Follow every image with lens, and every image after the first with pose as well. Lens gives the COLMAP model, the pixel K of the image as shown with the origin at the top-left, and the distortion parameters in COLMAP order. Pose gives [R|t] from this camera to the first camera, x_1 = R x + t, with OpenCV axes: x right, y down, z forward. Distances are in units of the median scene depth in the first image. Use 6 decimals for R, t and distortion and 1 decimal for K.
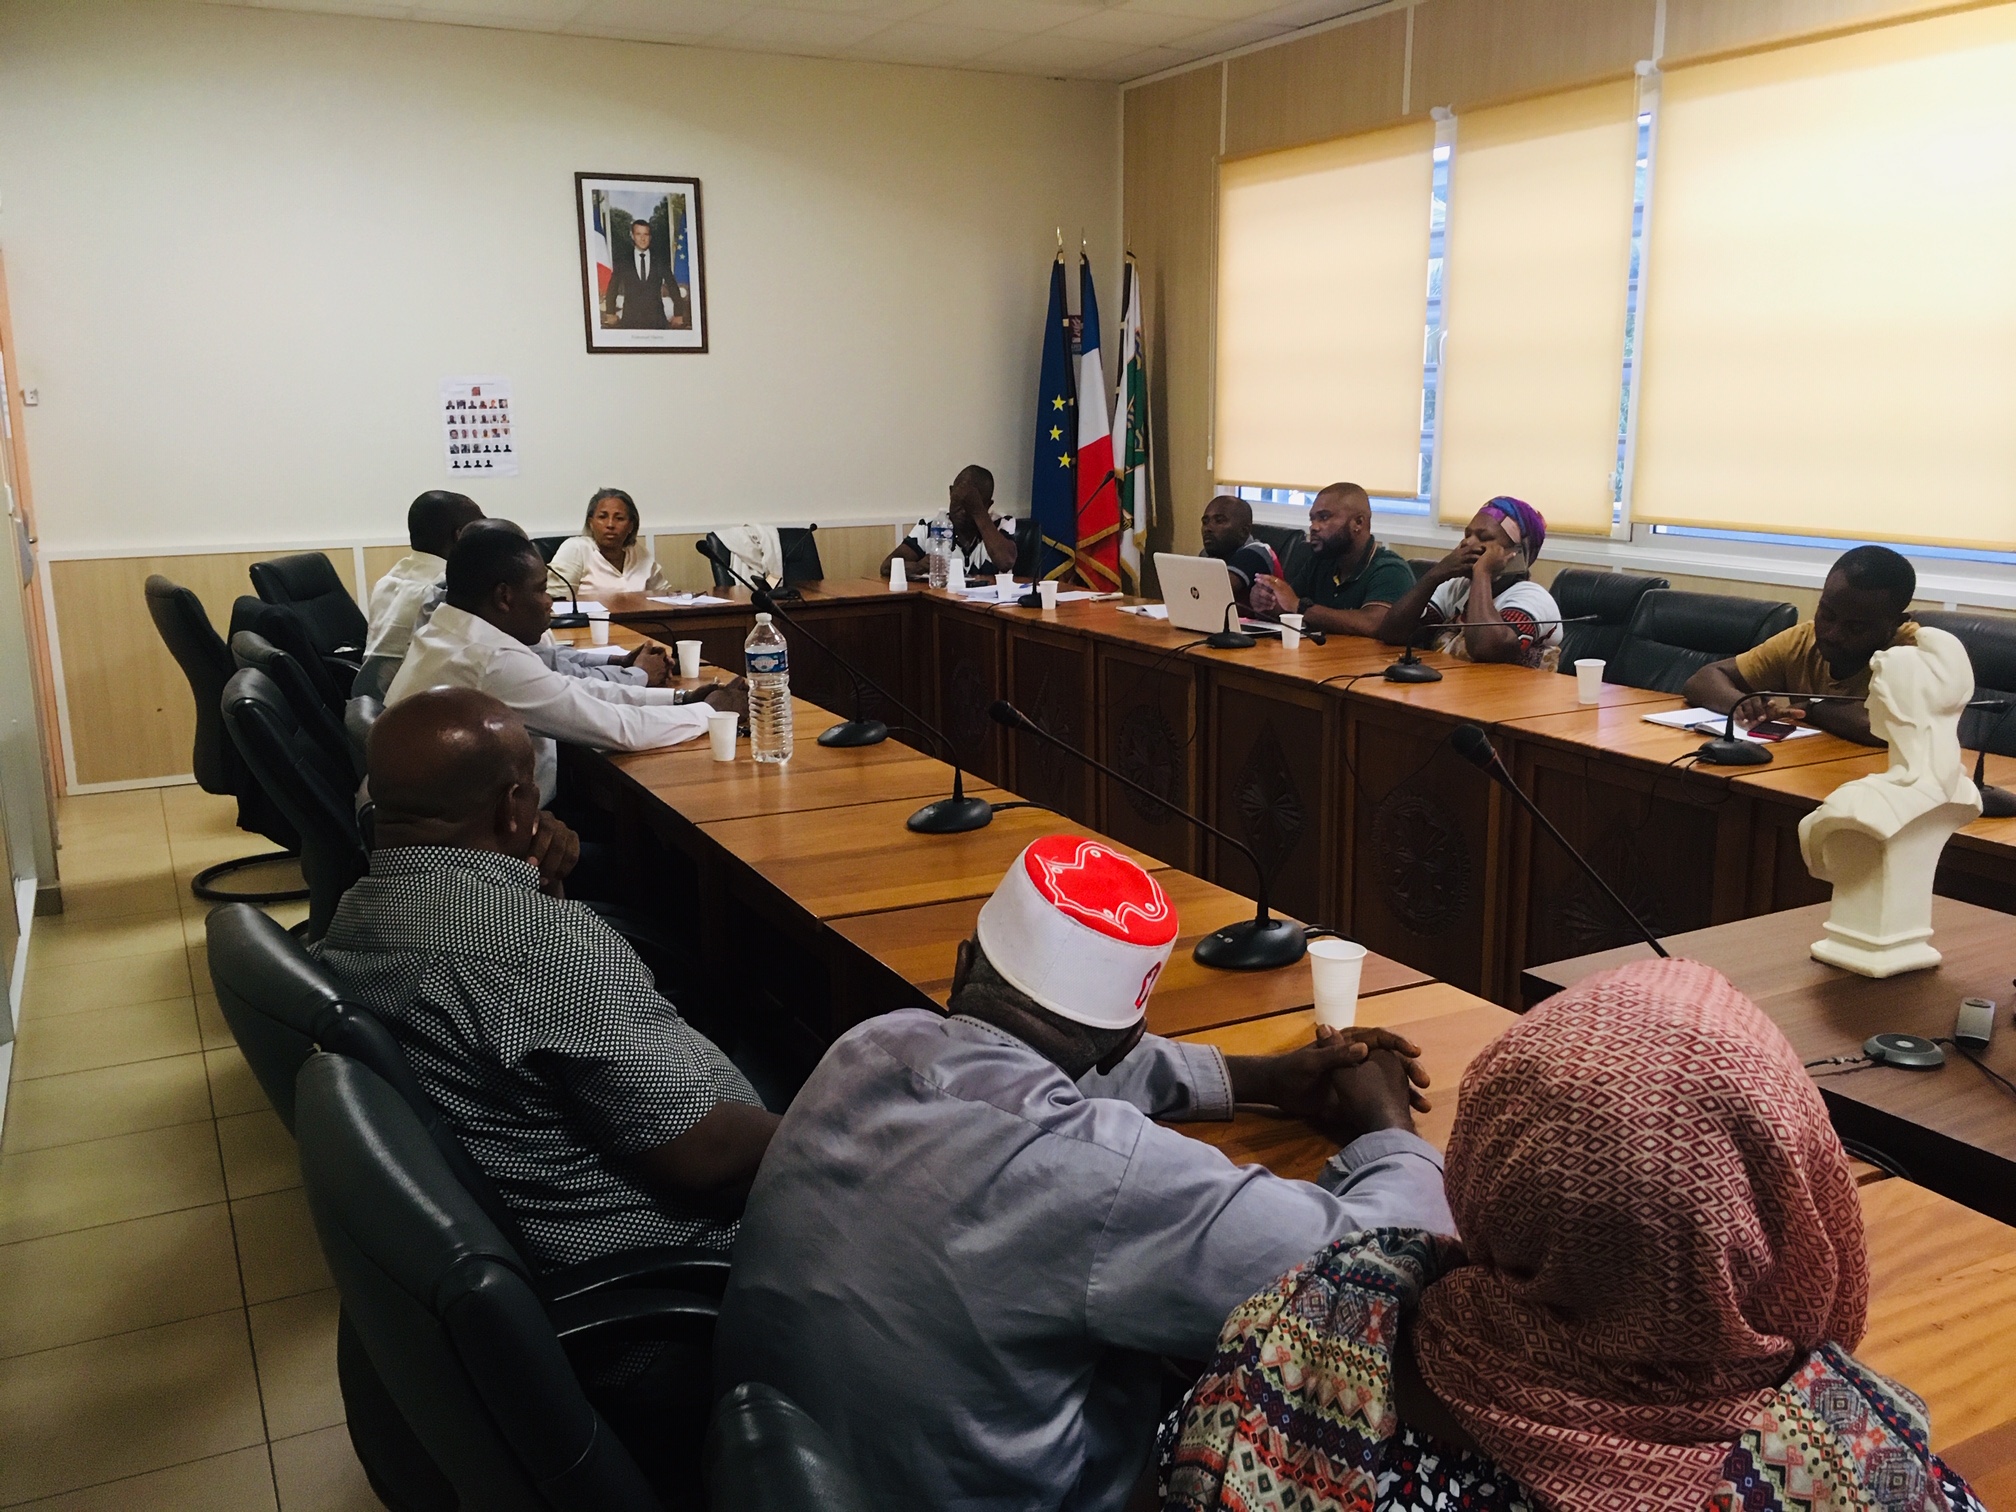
lens RADIAL K [[1736.3, 0, 1024.9], [0, 1736.3, 756.4], [0, 0, 1]] dist [0.084831, -0.102090]
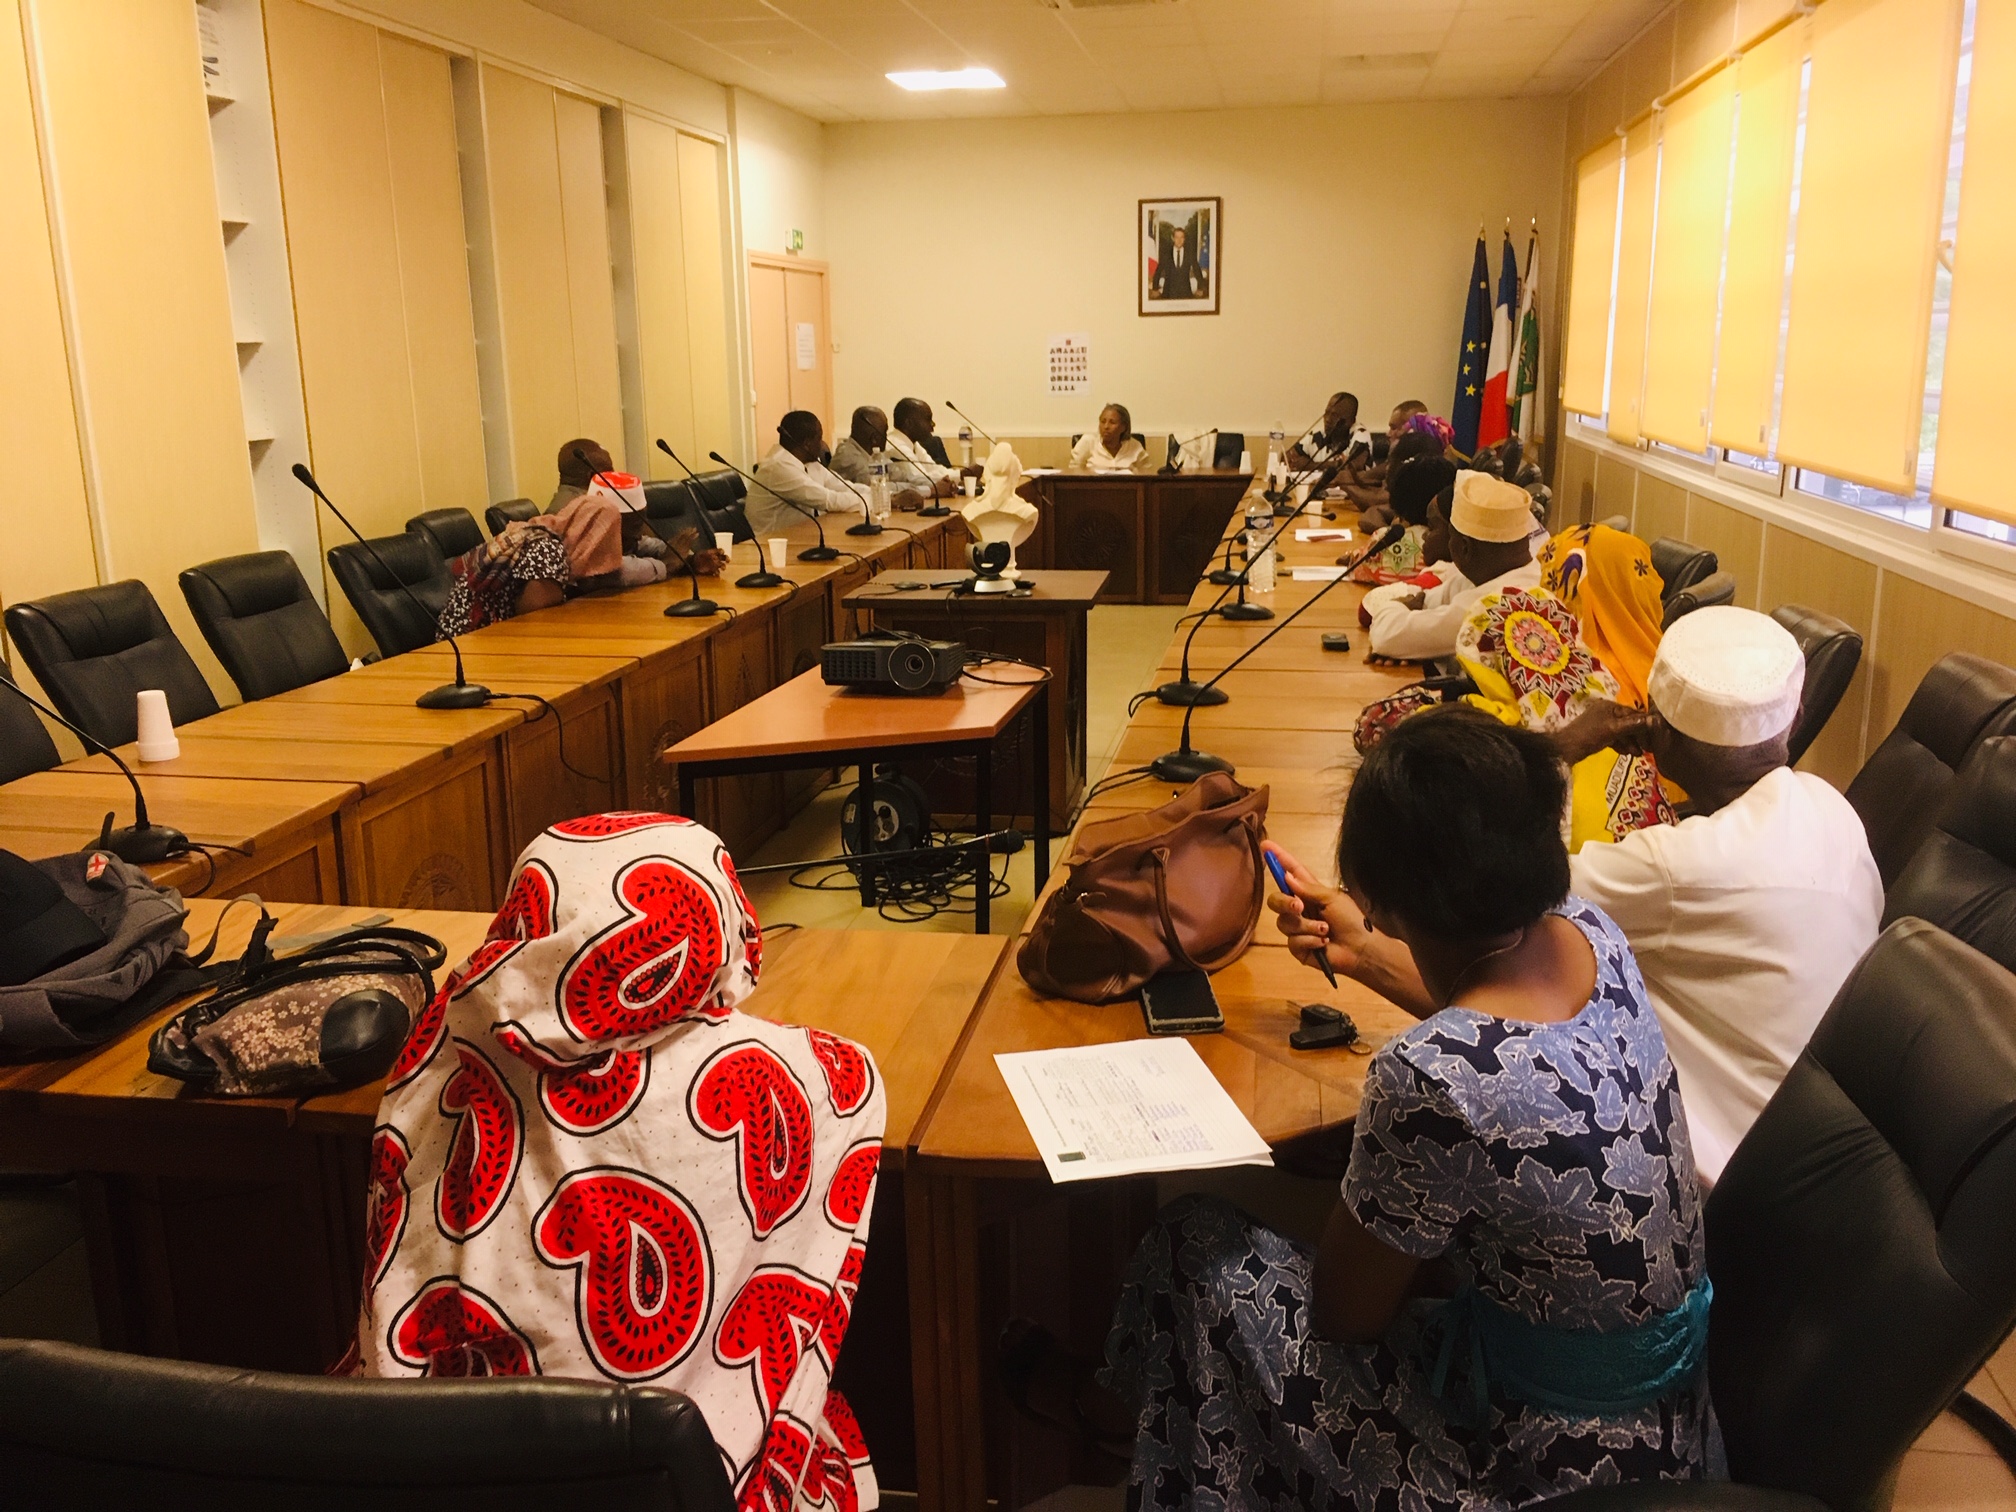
lens RADIAL K [[1736.3, 0, 1012.8], [0, 1736.3, 757.6], [0, 0, 1]] dist [0.084831, -0.102090]
pose [[0.793022, 0.140198, -0.592842, 0.630159], [-0.120905, 0.990021, 0.072395, 0.057733], [0.597075, 0.014267, 0.802058, -0.299646]]
